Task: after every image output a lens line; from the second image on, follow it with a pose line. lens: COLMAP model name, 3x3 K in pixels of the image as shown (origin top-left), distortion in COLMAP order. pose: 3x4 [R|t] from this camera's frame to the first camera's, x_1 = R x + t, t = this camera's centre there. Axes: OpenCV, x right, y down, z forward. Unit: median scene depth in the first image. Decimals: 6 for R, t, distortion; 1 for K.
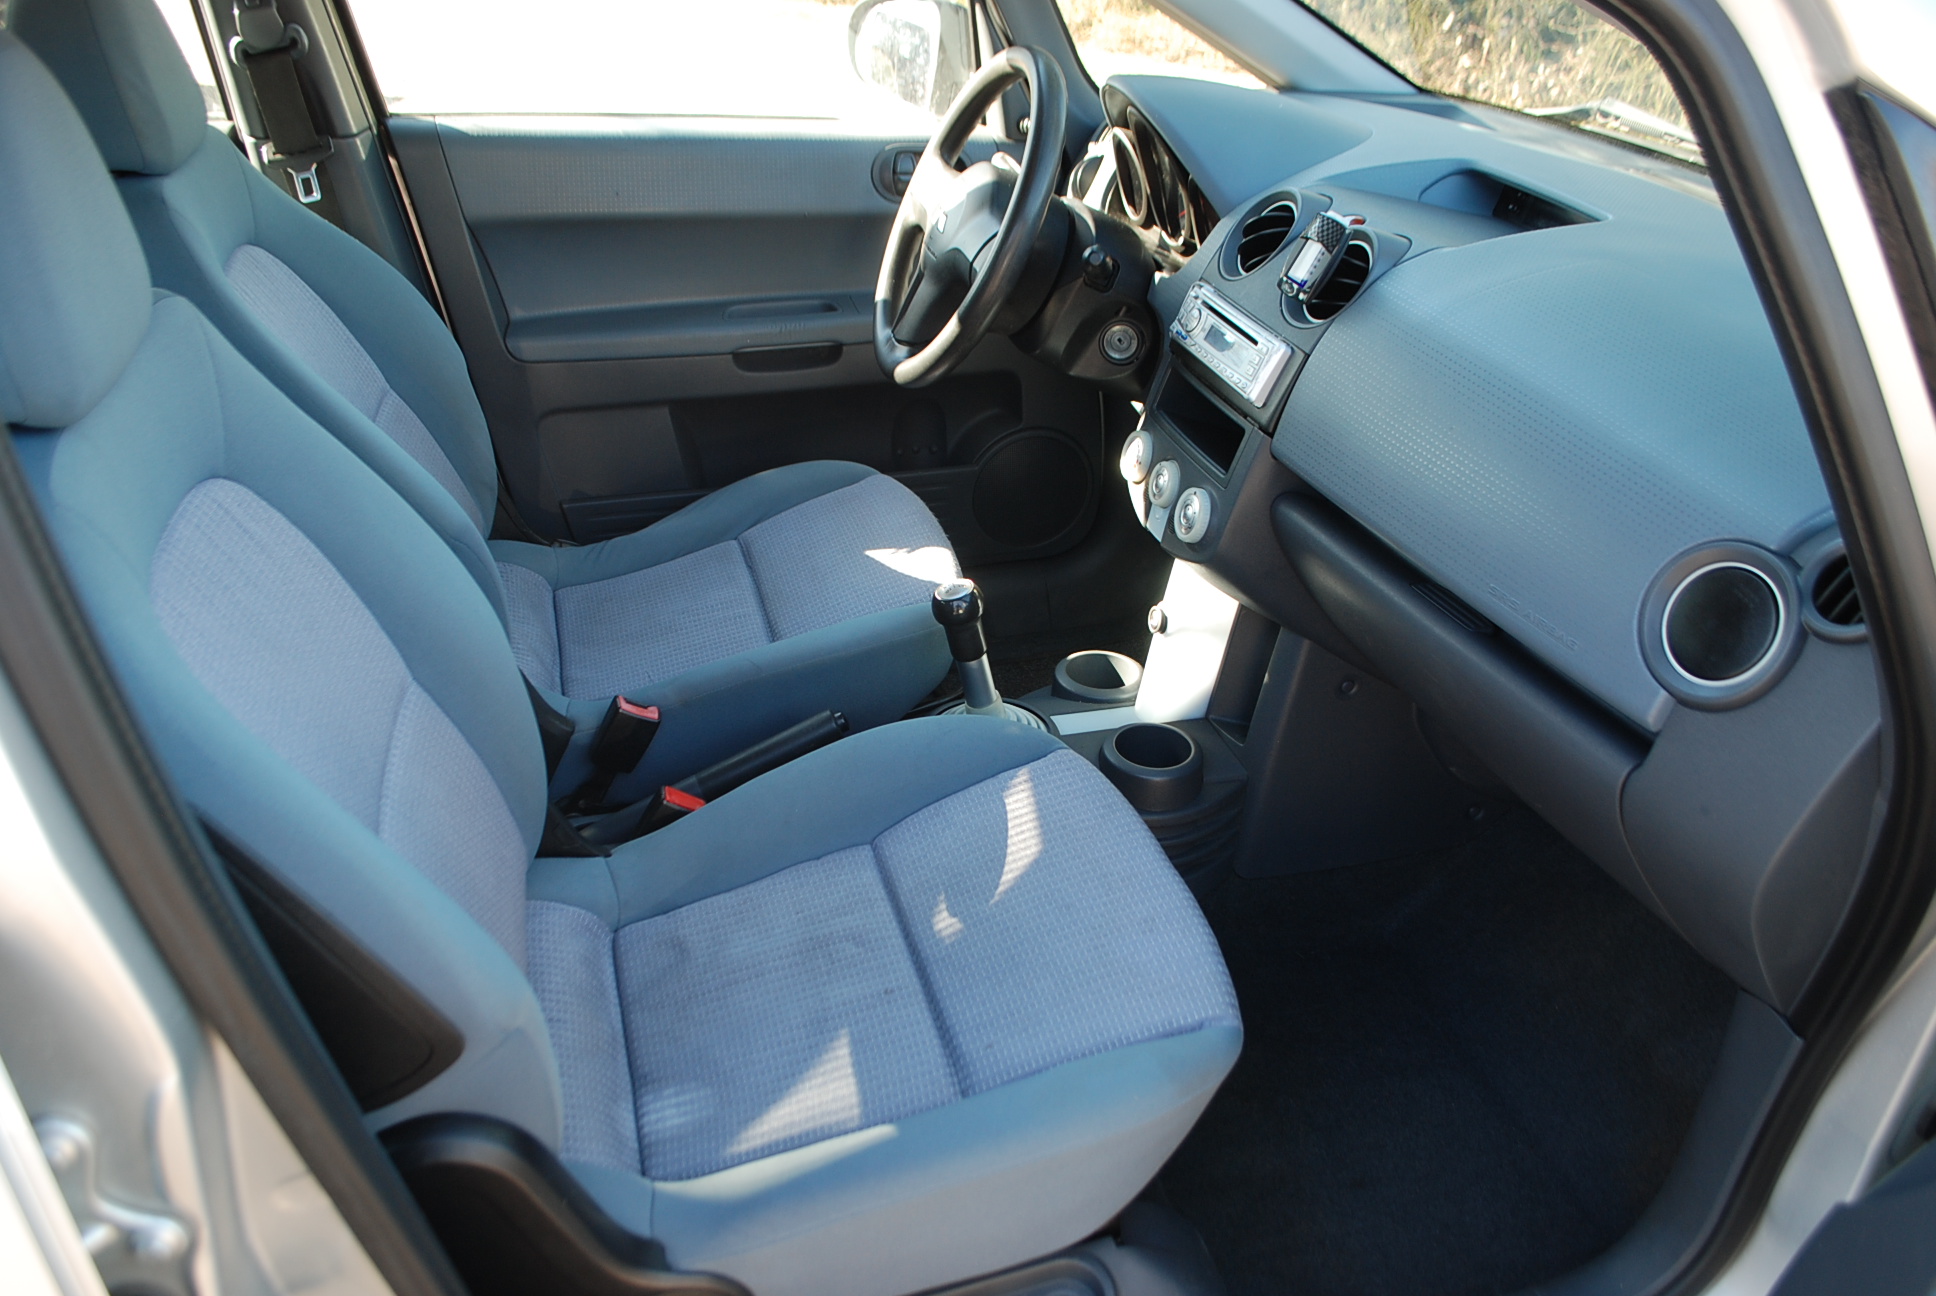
lens RADIAL K [[1578.3, 0, 1001.0], [0, 1578.3, 690.2], [0, 0, 1]] dist [-0.081739, 0.011061]
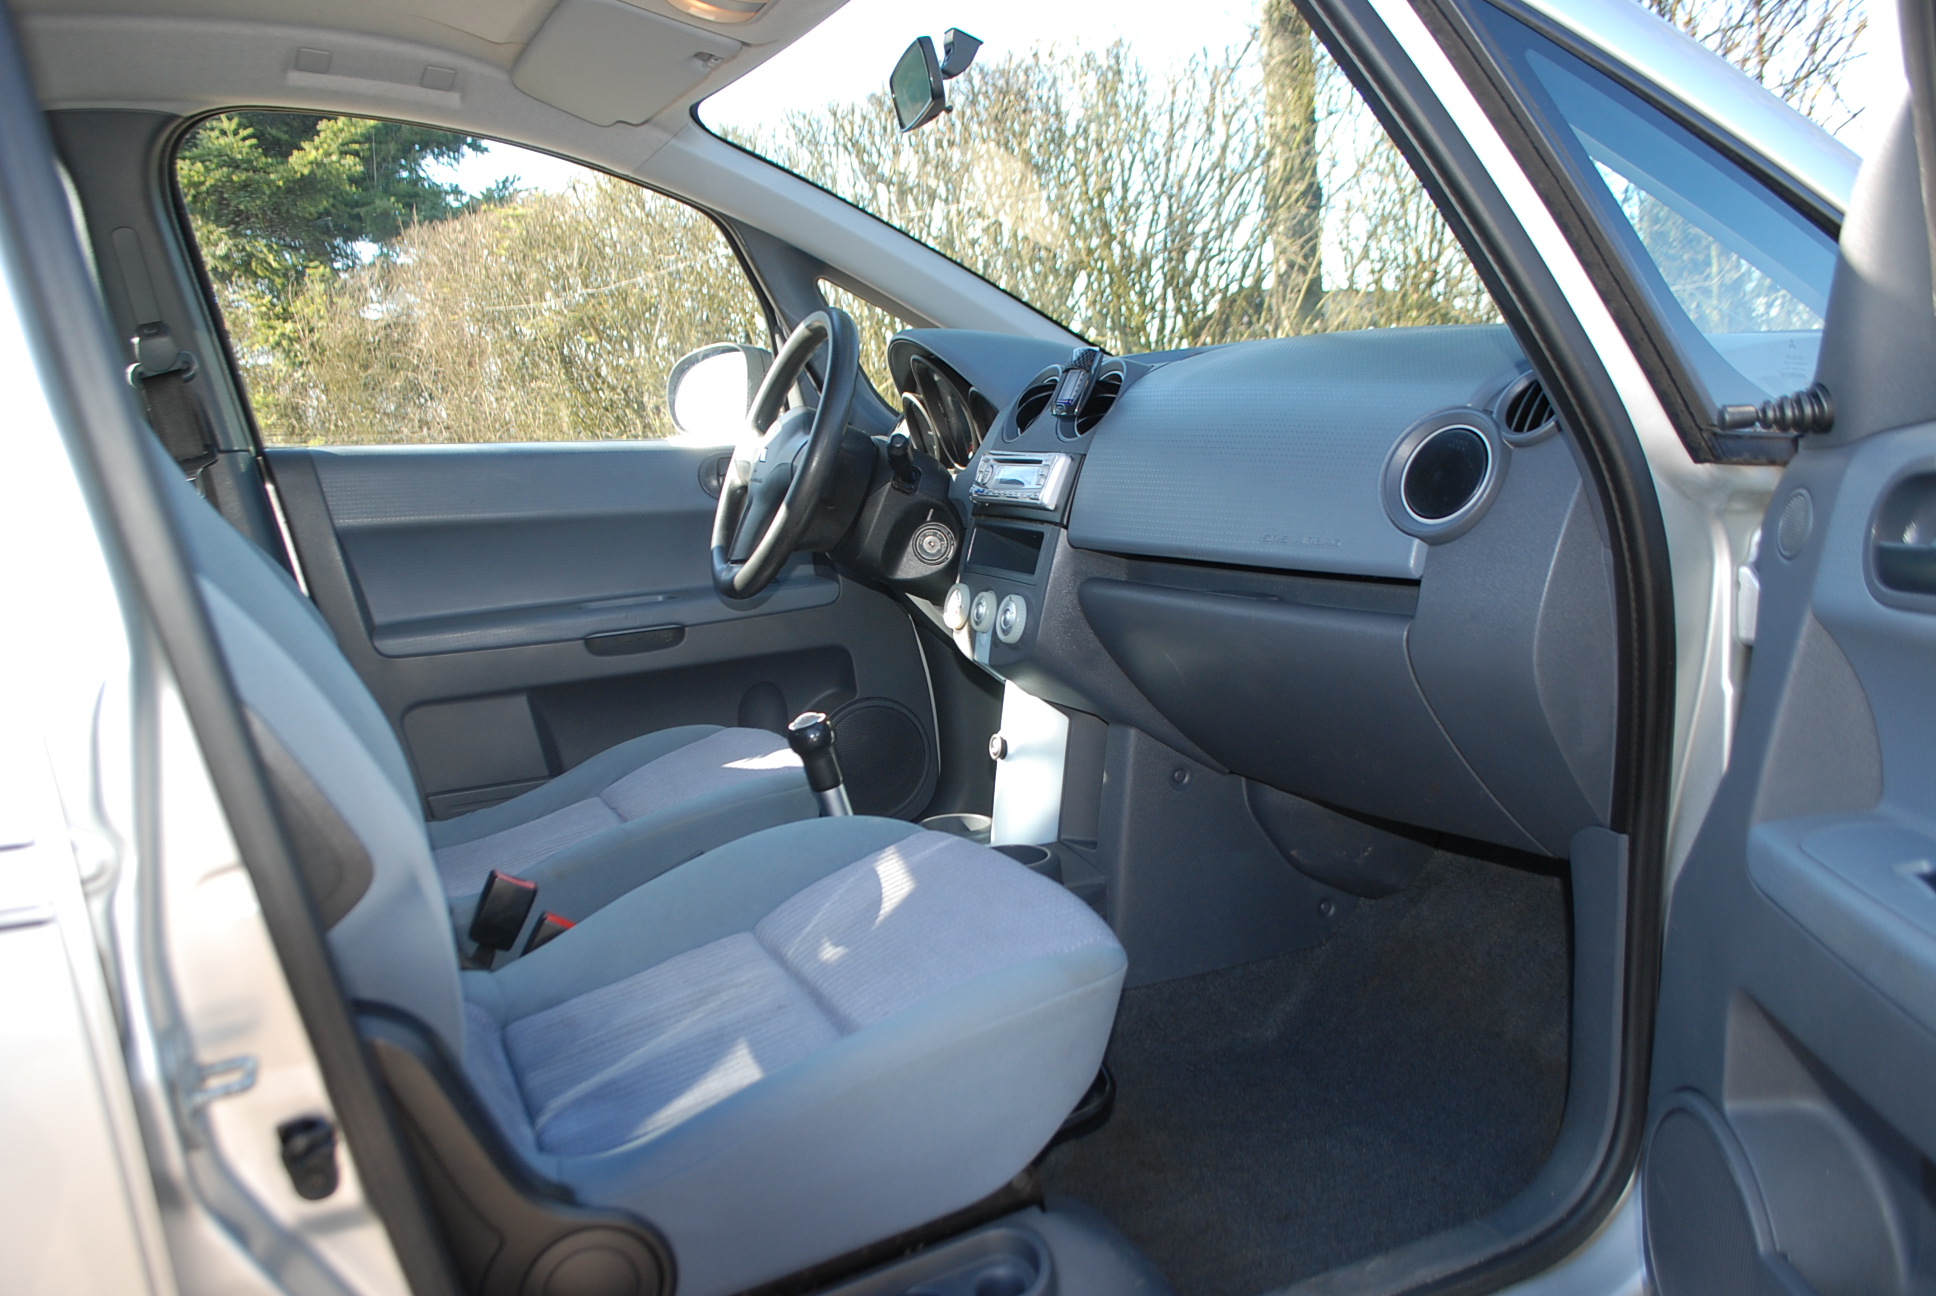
lens RADIAL K [[1578.3, 0, 1001.0], [0, 1578.3, 690.2], [0, 0, 1]] dist [-0.081739, 0.011061]
pose [[0.986591, -0.113025, 0.117745, -0.022192], [0.148796, 0.919317, -0.364302, 0.319172], [-0.067069, 0.376937, 0.923807, -0.016029]]
